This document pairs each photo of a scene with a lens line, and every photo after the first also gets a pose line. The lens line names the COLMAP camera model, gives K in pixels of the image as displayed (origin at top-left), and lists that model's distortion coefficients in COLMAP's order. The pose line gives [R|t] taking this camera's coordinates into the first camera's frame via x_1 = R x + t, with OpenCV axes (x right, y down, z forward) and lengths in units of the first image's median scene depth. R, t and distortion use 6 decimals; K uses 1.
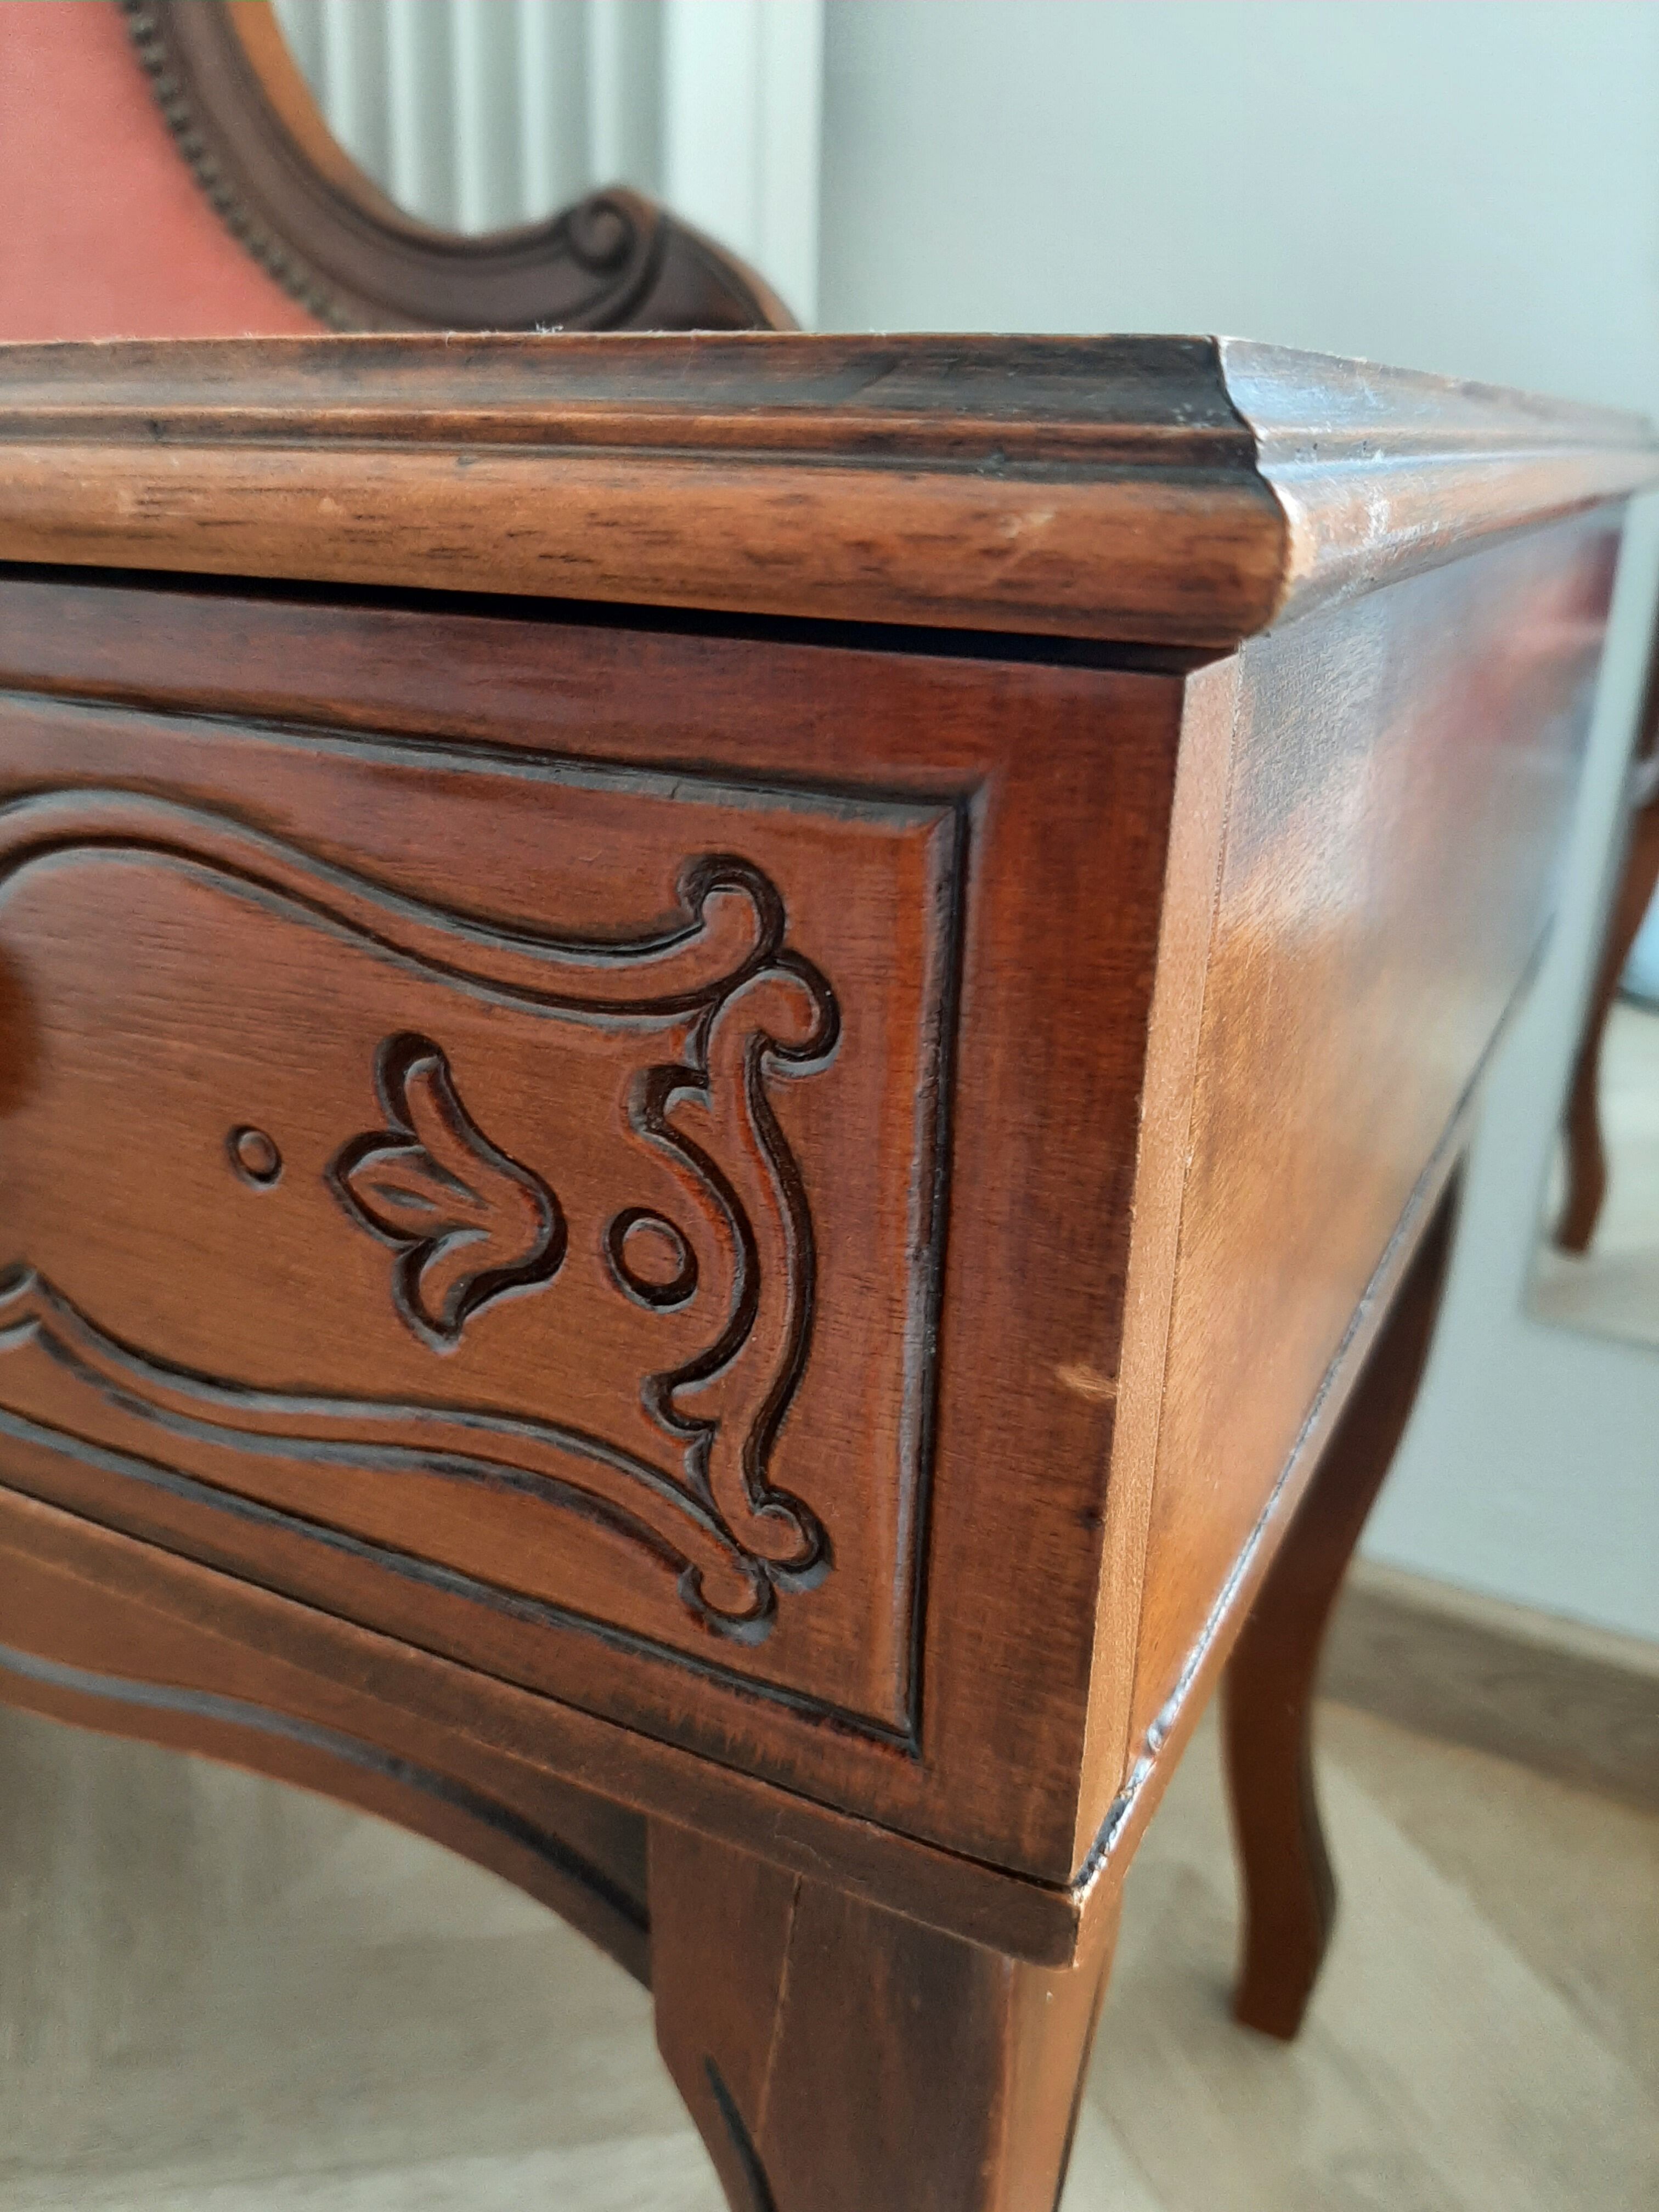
lens RADIAL K [[1803.0, 0, 828.7], [0, 1803.0, 1103.0], [0, 0, 1]] dist [0.039156, -0.120092]
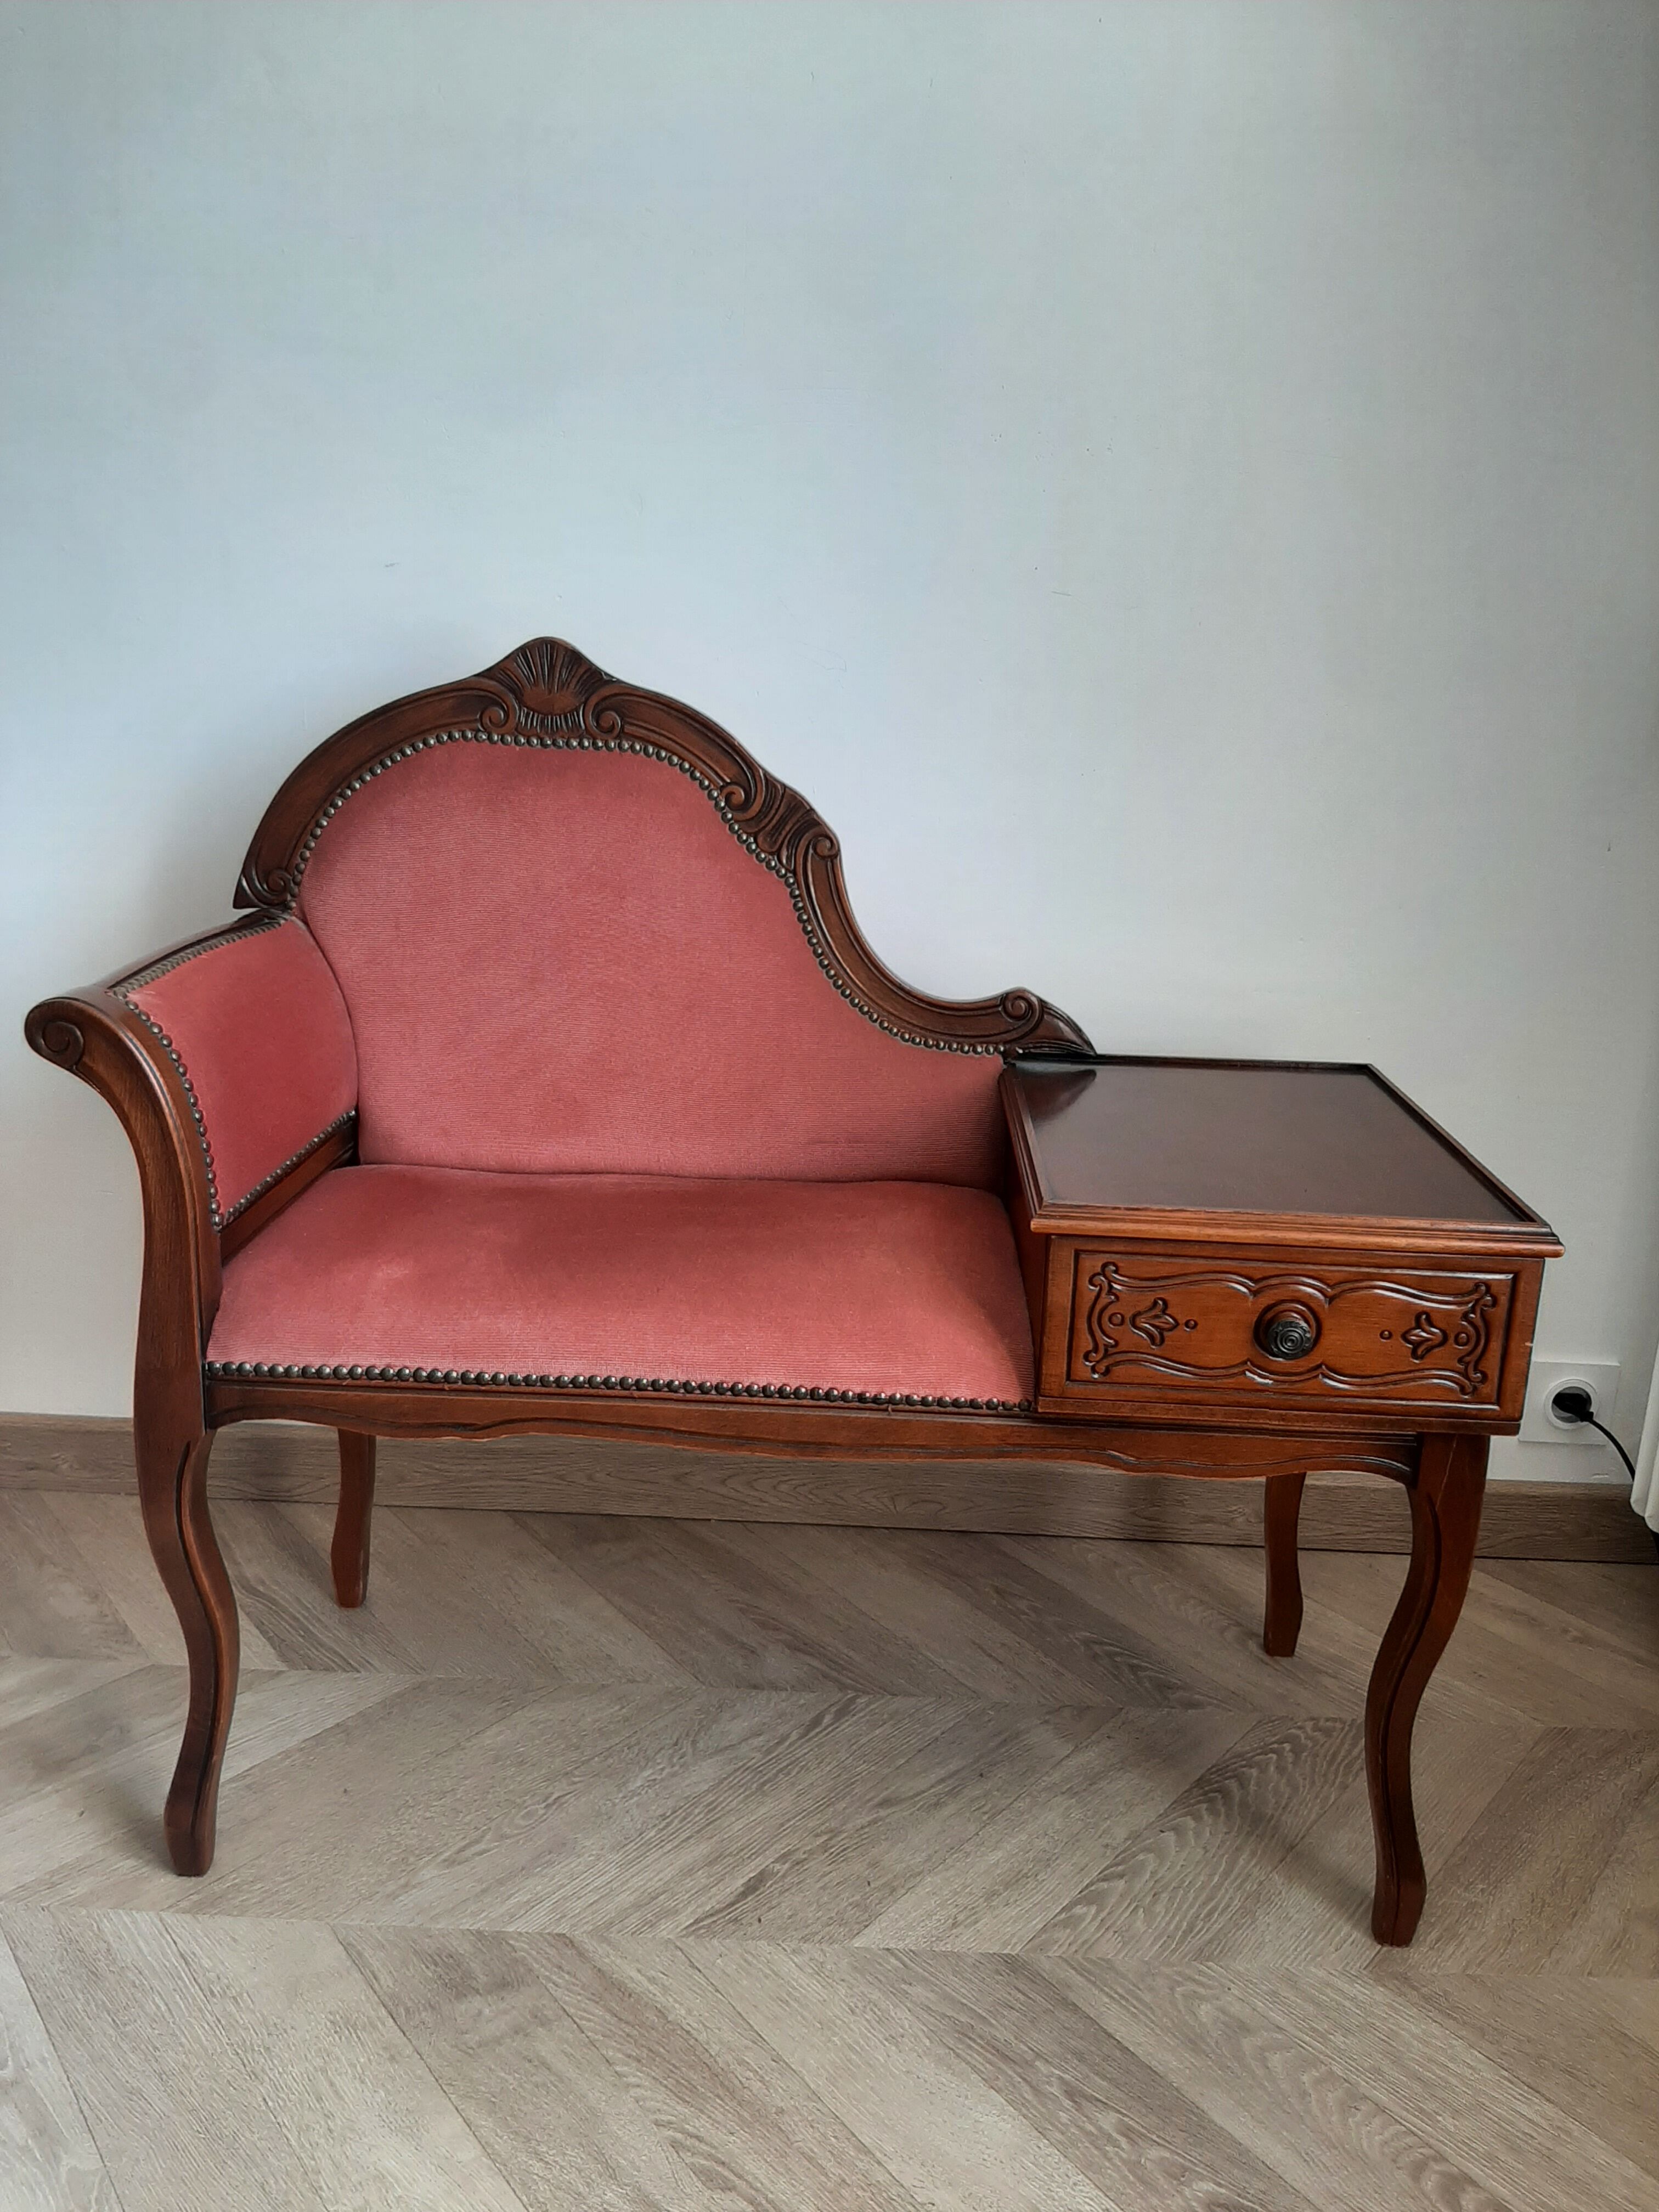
lens RADIAL K [[1726.7, 0, 800.0], [0, 1726.7, 1098.7], [0, 0, 1]] dist [0.051224, -0.115955]
pose [[0.913780, -0.090665, 0.395962, -4.816633], [0.132372, 0.988027, -0.079246, -0.612353], [-0.384037, 0.124828, 0.914841, -4.097753]]
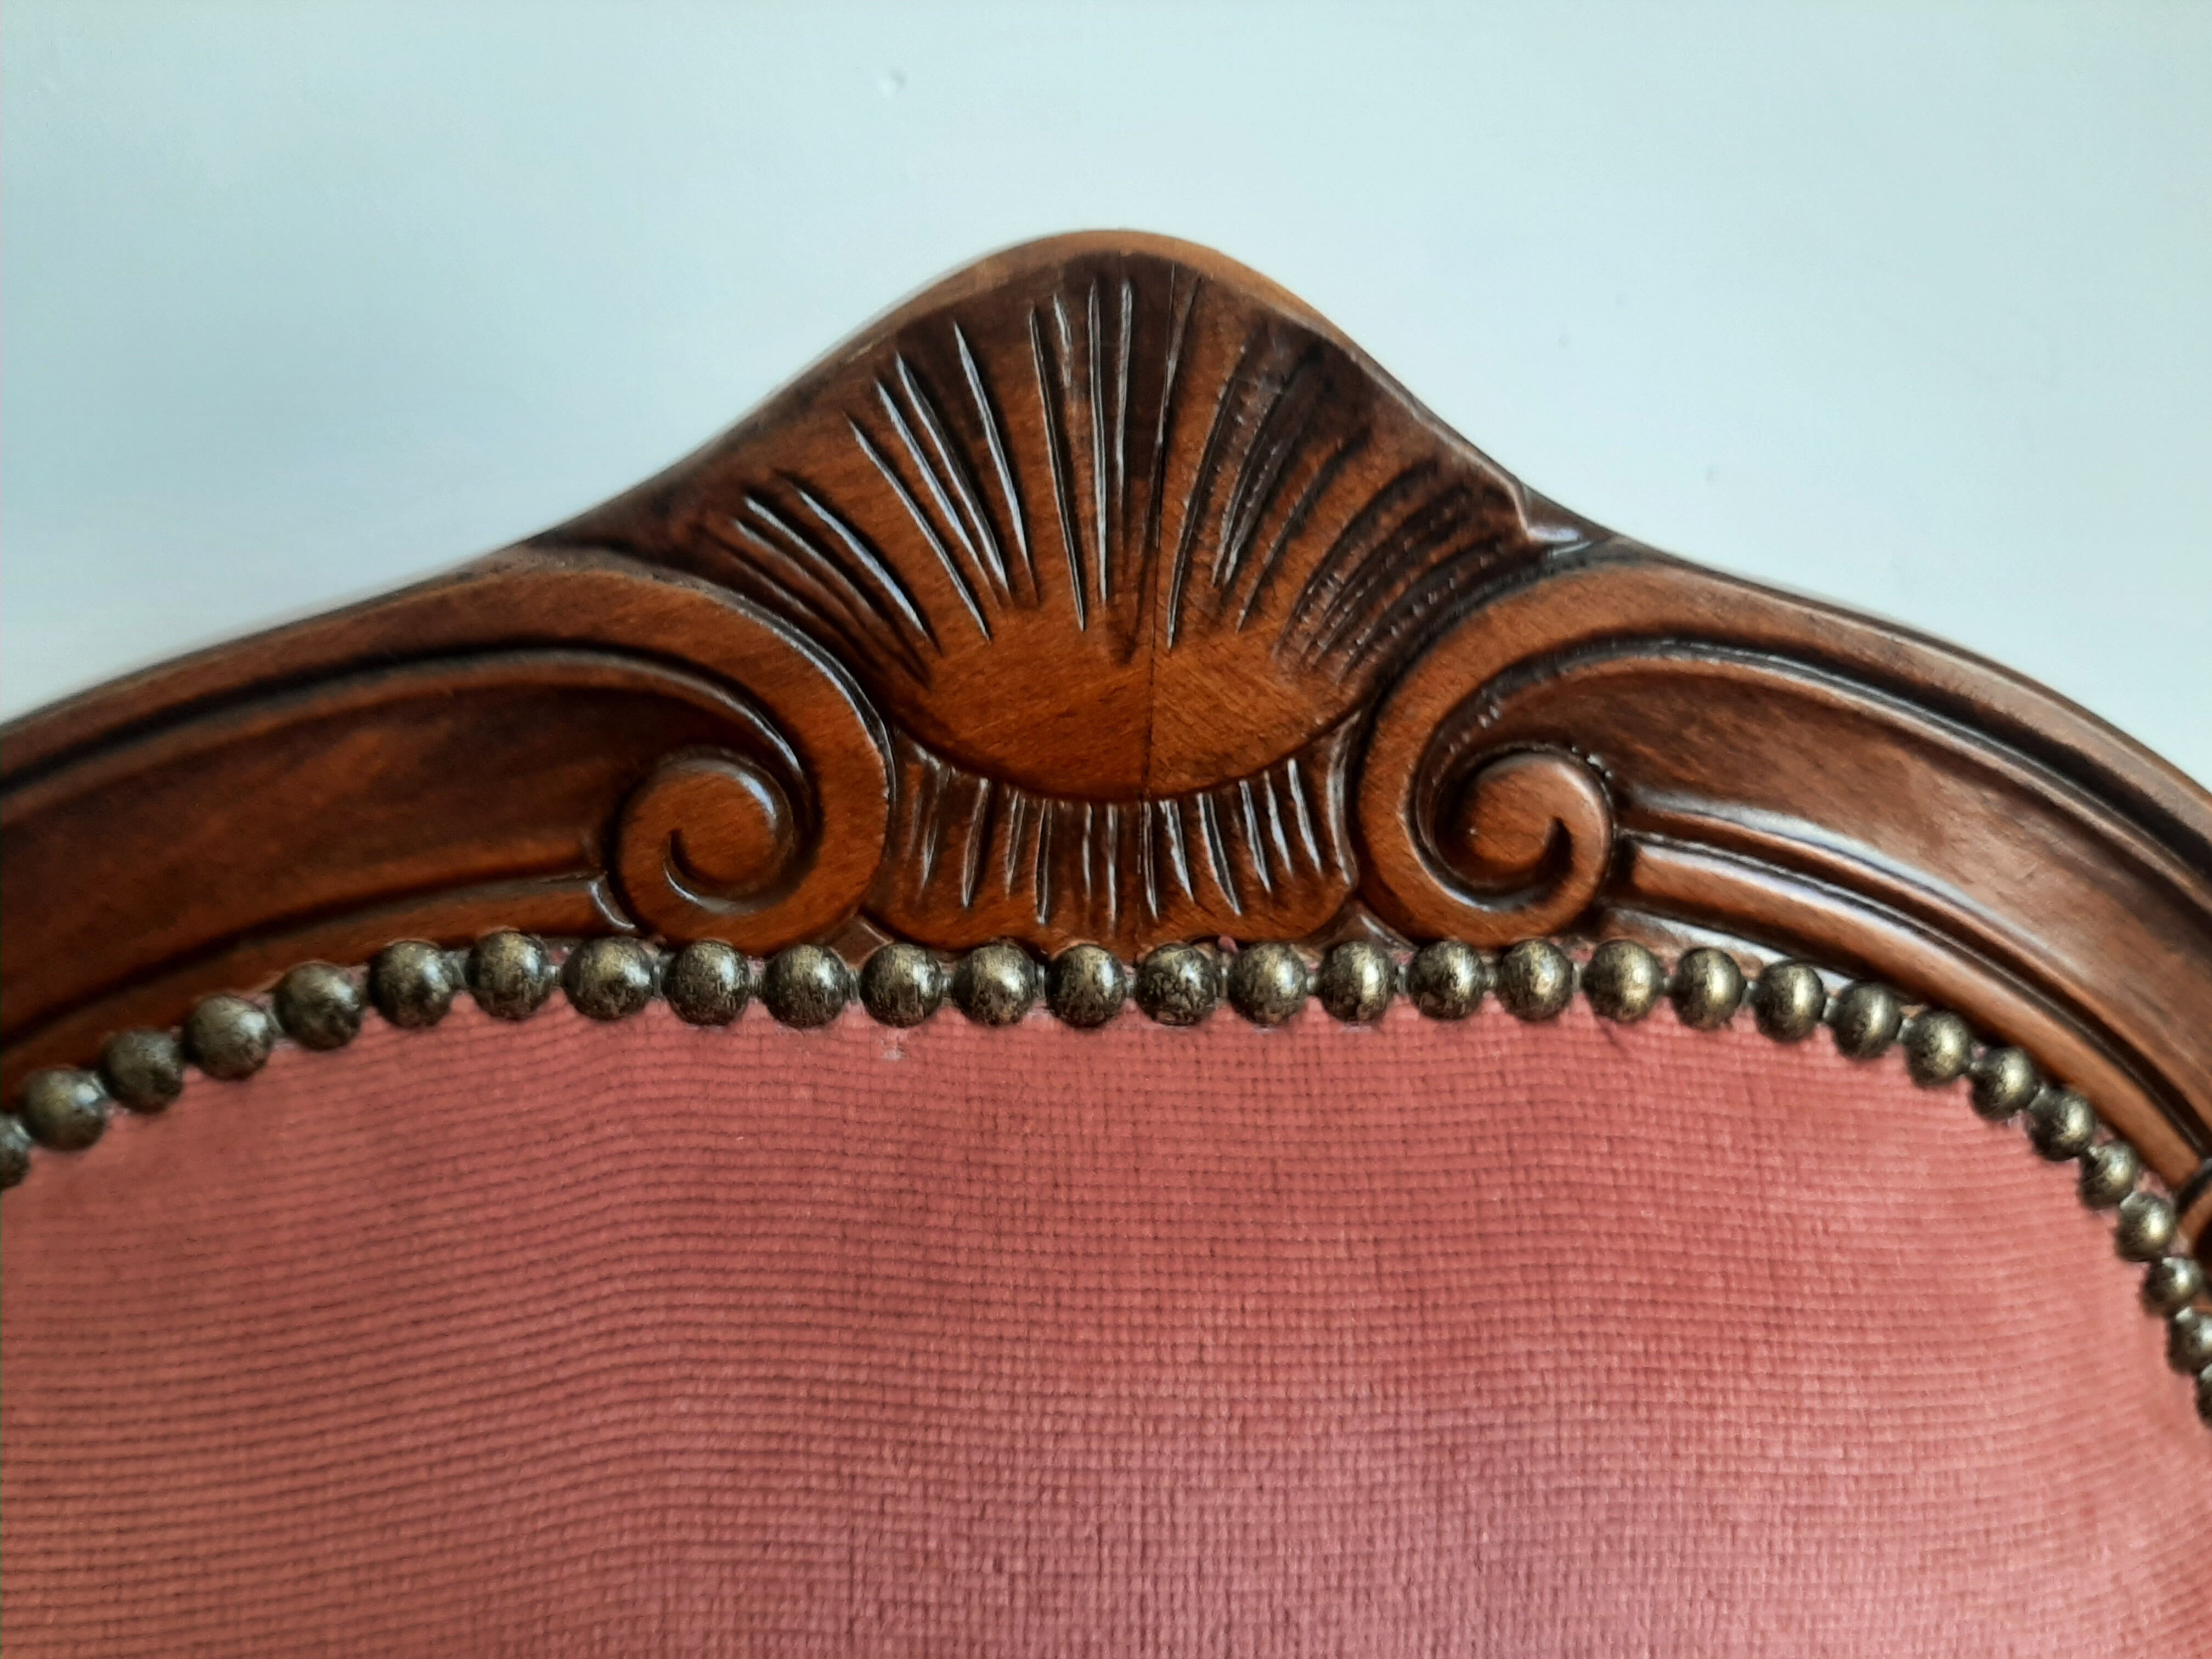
lens RADIAL K [[1740.0, 0, 1123.7], [0, 1740.0, 828.6], [0, 0, 1]] dist [0.077967, -0.212533]
pose [[0.853495, -0.151091, 0.498717, -3.032637], [0.188888, 0.981658, -0.025857, -3.204586], [-0.485663, 0.116270, 0.866379, 2.738799]]
